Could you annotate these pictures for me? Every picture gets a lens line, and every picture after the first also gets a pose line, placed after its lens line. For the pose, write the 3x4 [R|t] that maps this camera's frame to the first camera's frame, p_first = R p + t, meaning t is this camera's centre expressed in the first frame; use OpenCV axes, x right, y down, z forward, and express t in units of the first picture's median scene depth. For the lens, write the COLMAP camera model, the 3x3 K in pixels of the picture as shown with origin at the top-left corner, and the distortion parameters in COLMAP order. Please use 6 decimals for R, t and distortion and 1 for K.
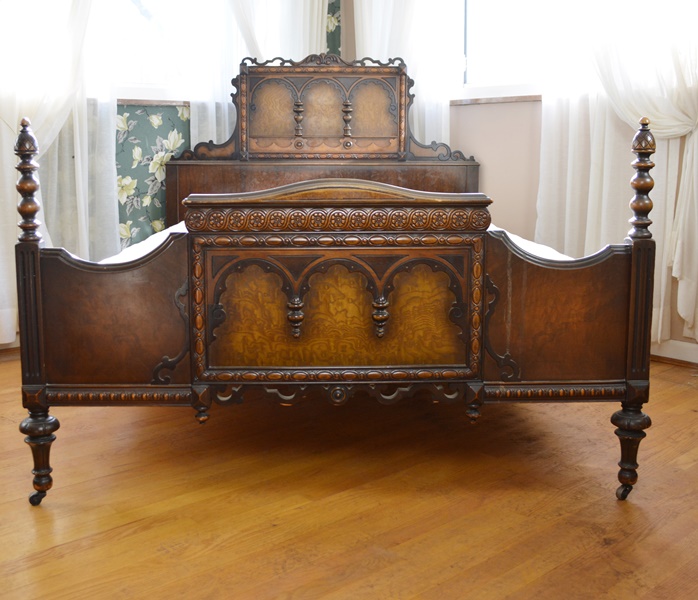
lens RADIAL K [[857.2, 0, 310.8], [0, 857.2, 250.4], [0, 0, 1]] dist [-0.076804, 0.000000]
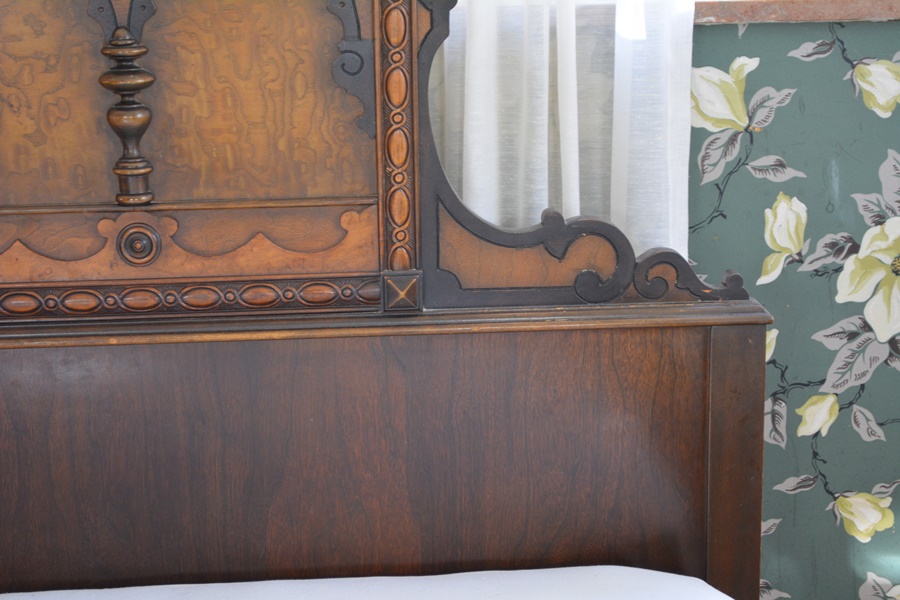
lens RADIAL K [[1819.1, 0, 451.4], [0, 1819.1, 294.2], [0, 0, 1]] dist [0.051274, 0.000000]
pose [[0.999099, -0.026071, 0.033485, 0.182473], [0.021198, 0.990148, 0.138410, -0.300570], [-0.036764, -0.137576, 0.989809, 0.976728]]
